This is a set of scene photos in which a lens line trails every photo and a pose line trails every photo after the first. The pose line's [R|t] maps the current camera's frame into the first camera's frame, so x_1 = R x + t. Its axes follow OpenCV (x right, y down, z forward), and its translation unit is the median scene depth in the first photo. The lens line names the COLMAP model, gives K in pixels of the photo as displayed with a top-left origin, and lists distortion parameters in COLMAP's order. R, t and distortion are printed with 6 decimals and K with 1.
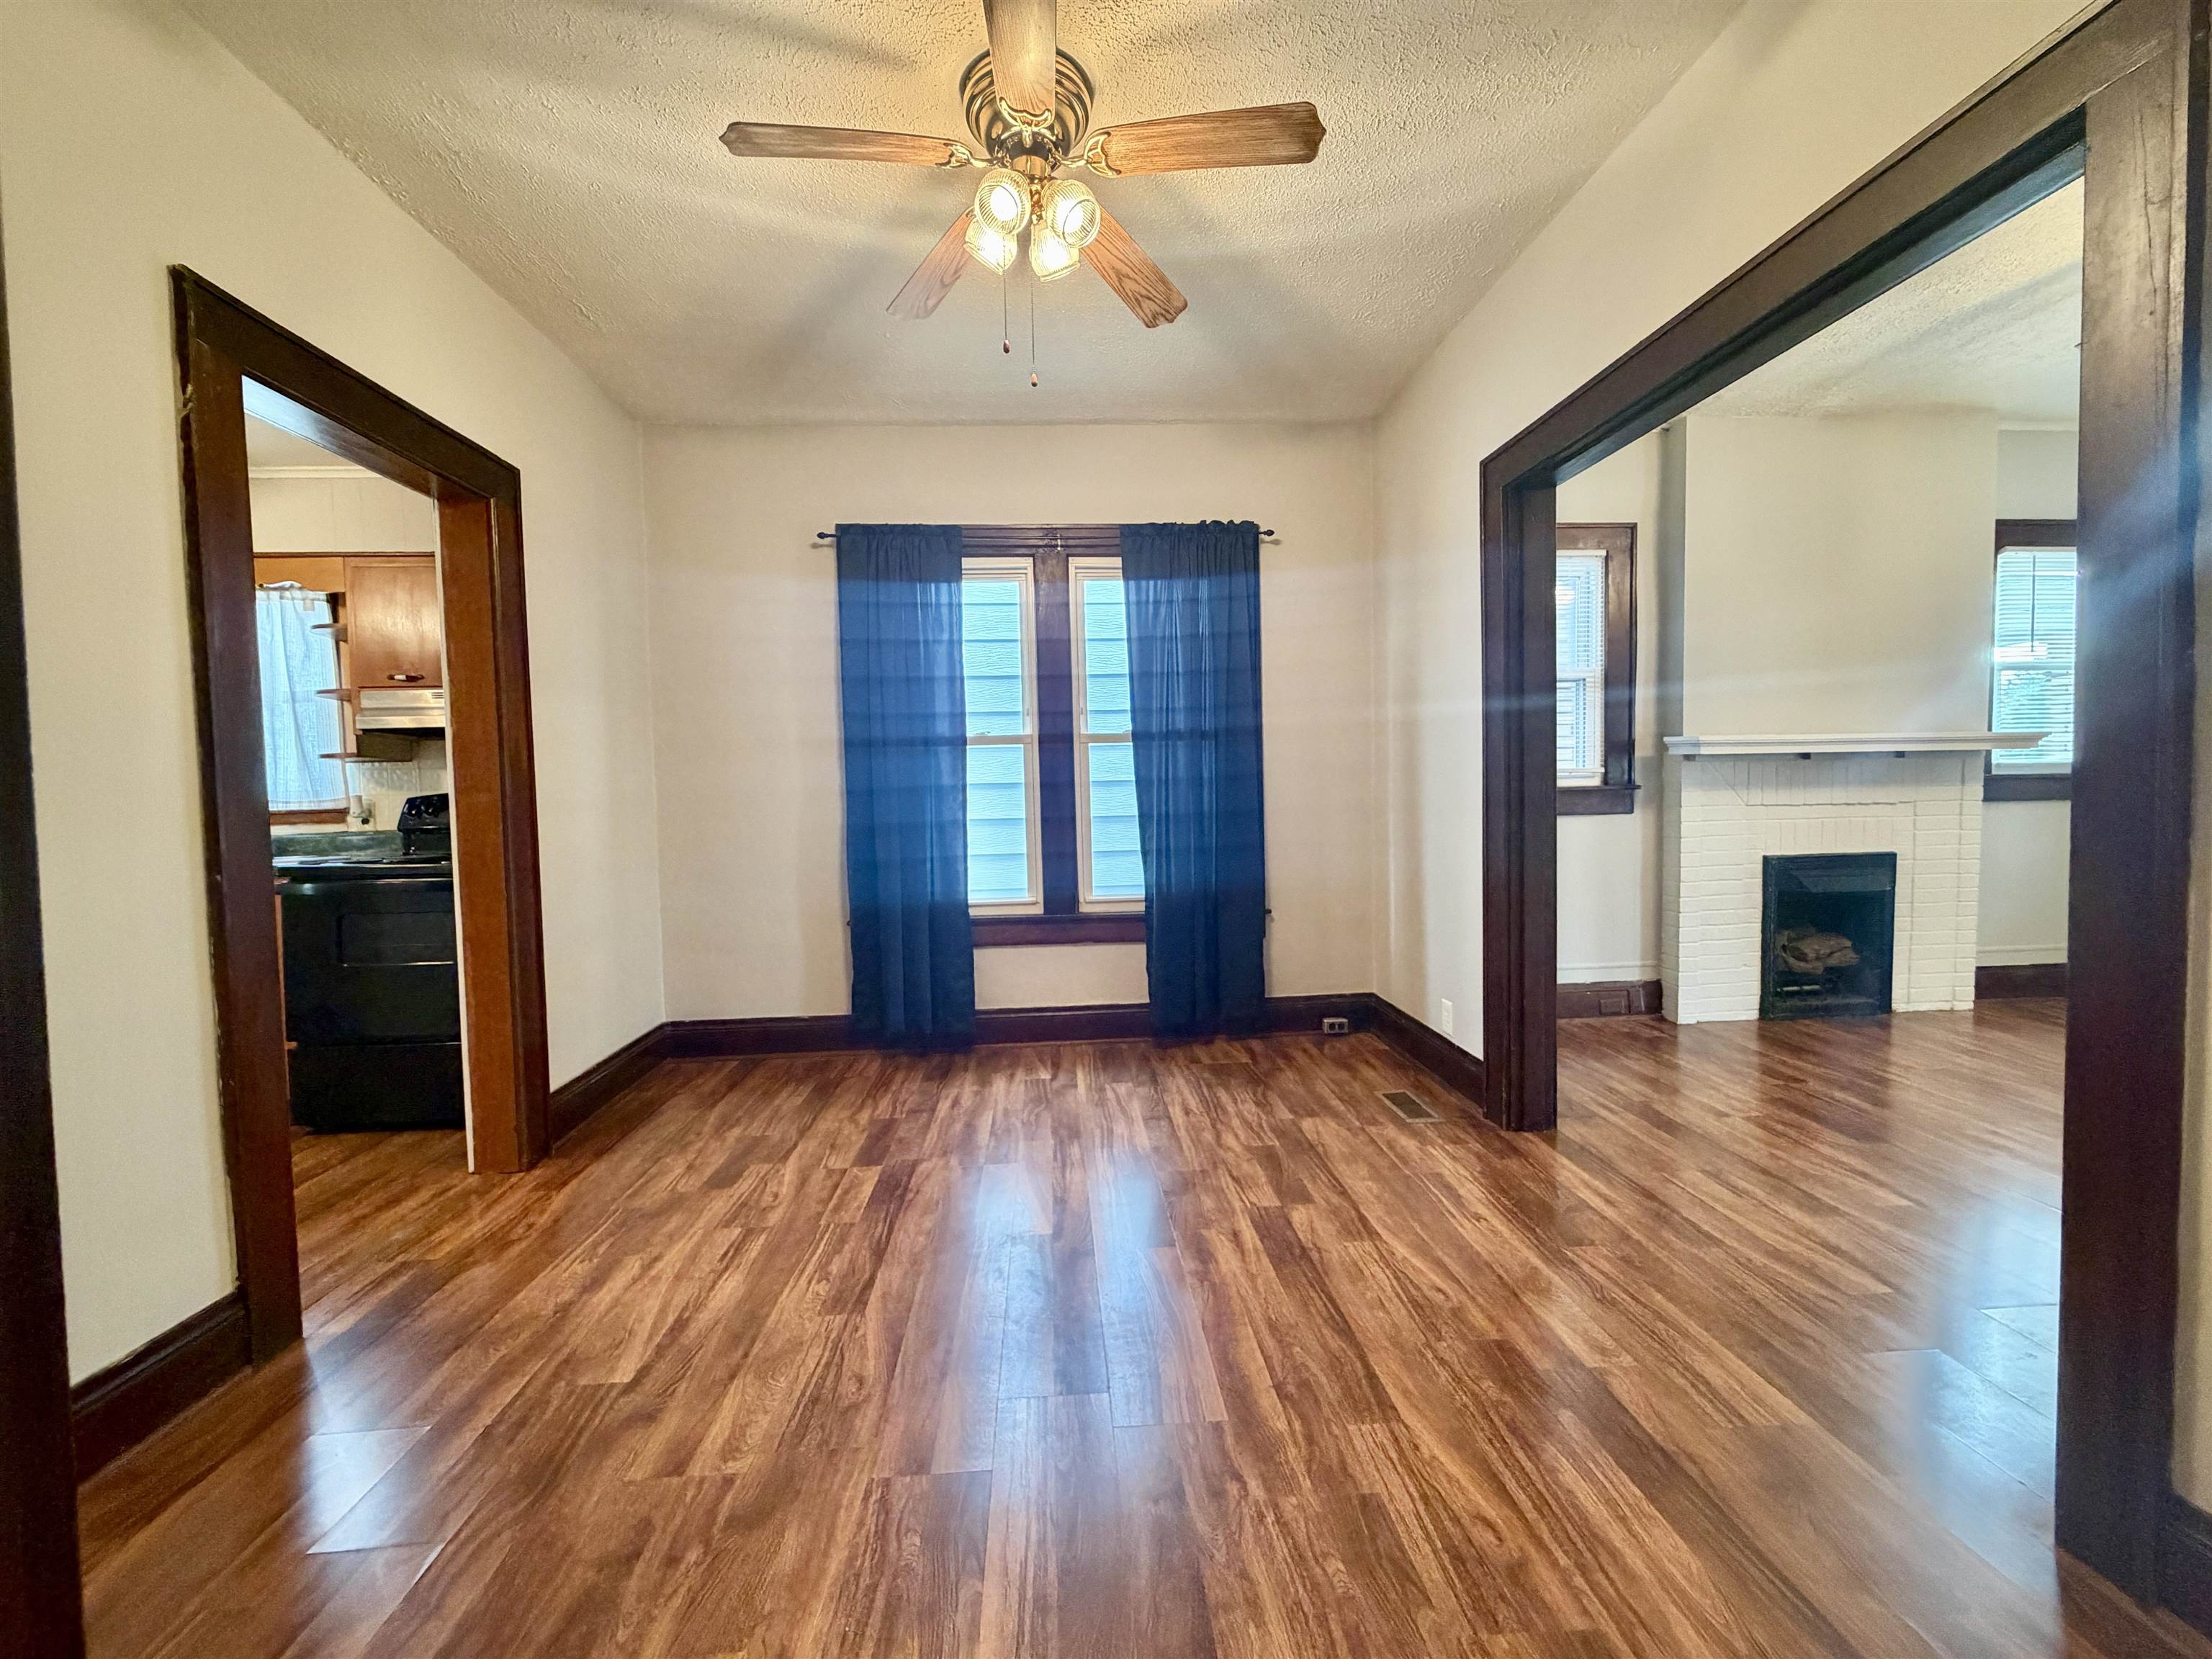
lens RADIAL K [[896.8, 0, 1087.3], [0, 896.8, 819.0], [0, 0, 1]] dist [0.000437, -0.000161]
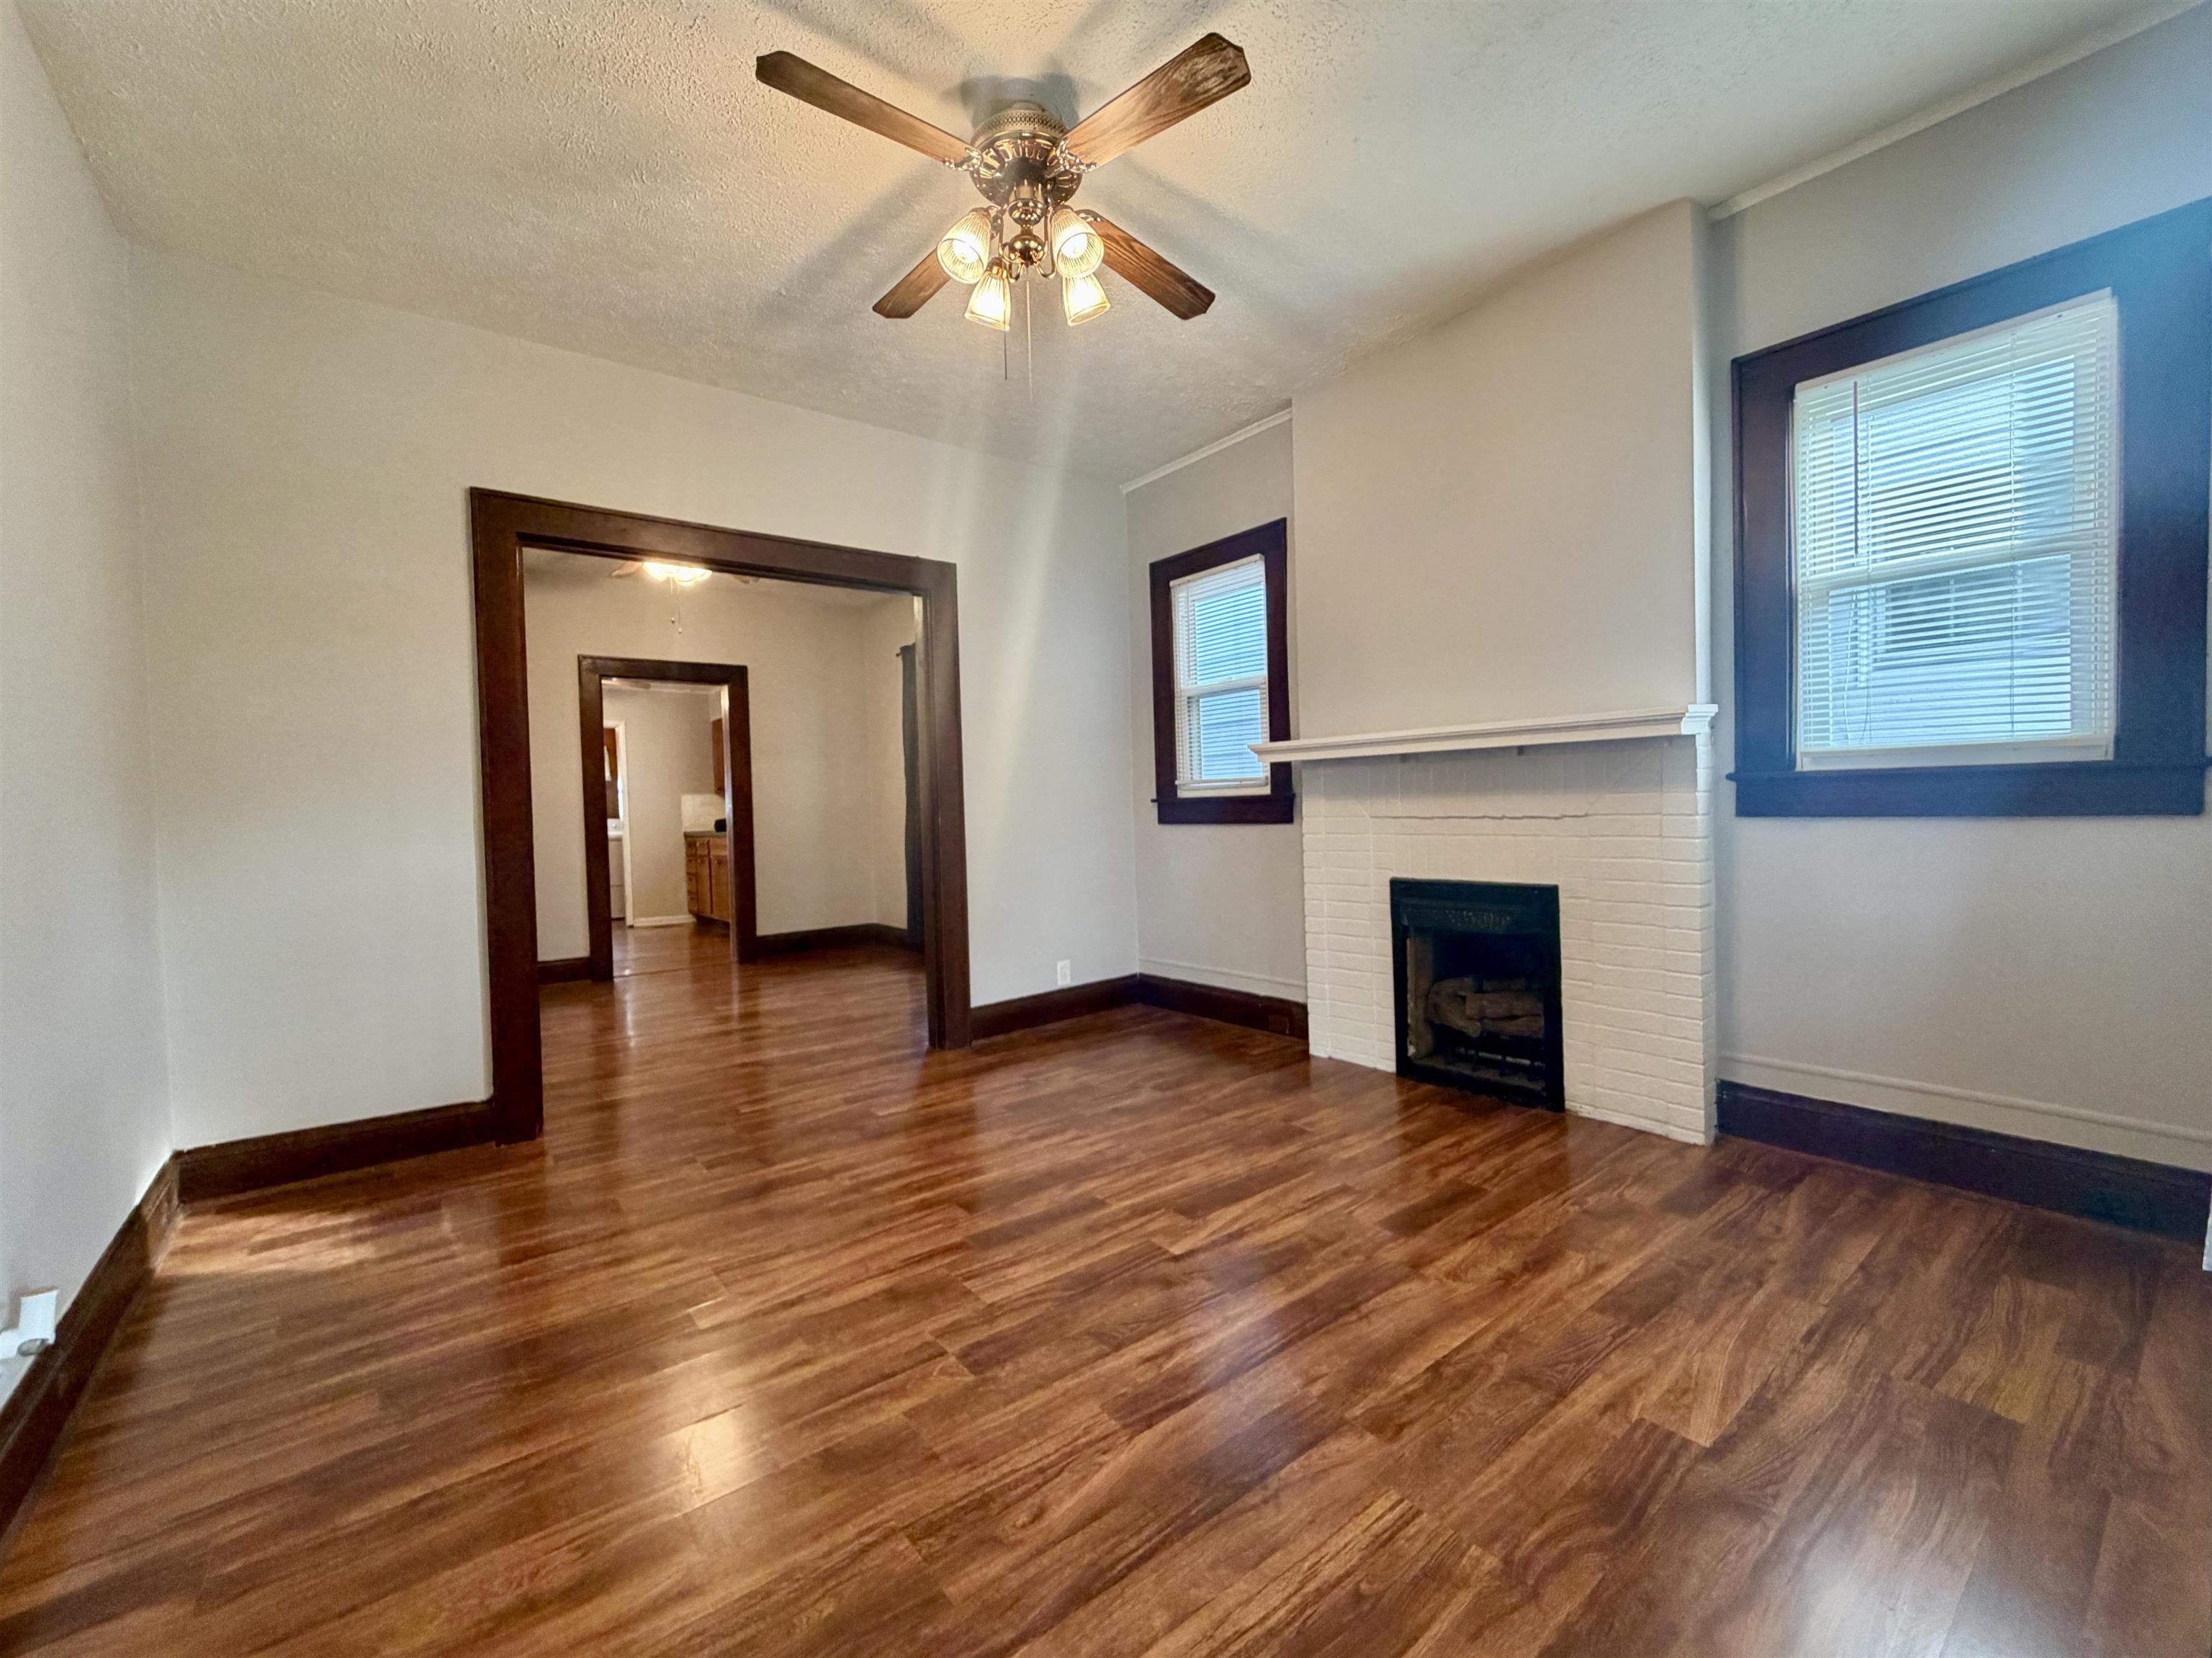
lens RADIAL K [[896.7, 0, 1170.1], [0, 896.7, 813.3], [0, 0, 1]] dist [0.000437, -0.000161]
pose [[0.592402, 0.015998, -0.805484, 1.894487], [-0.004117, 0.999850, 0.016830, -0.047021], [0.805632, -0.006654, 0.592379, 0.482544]]
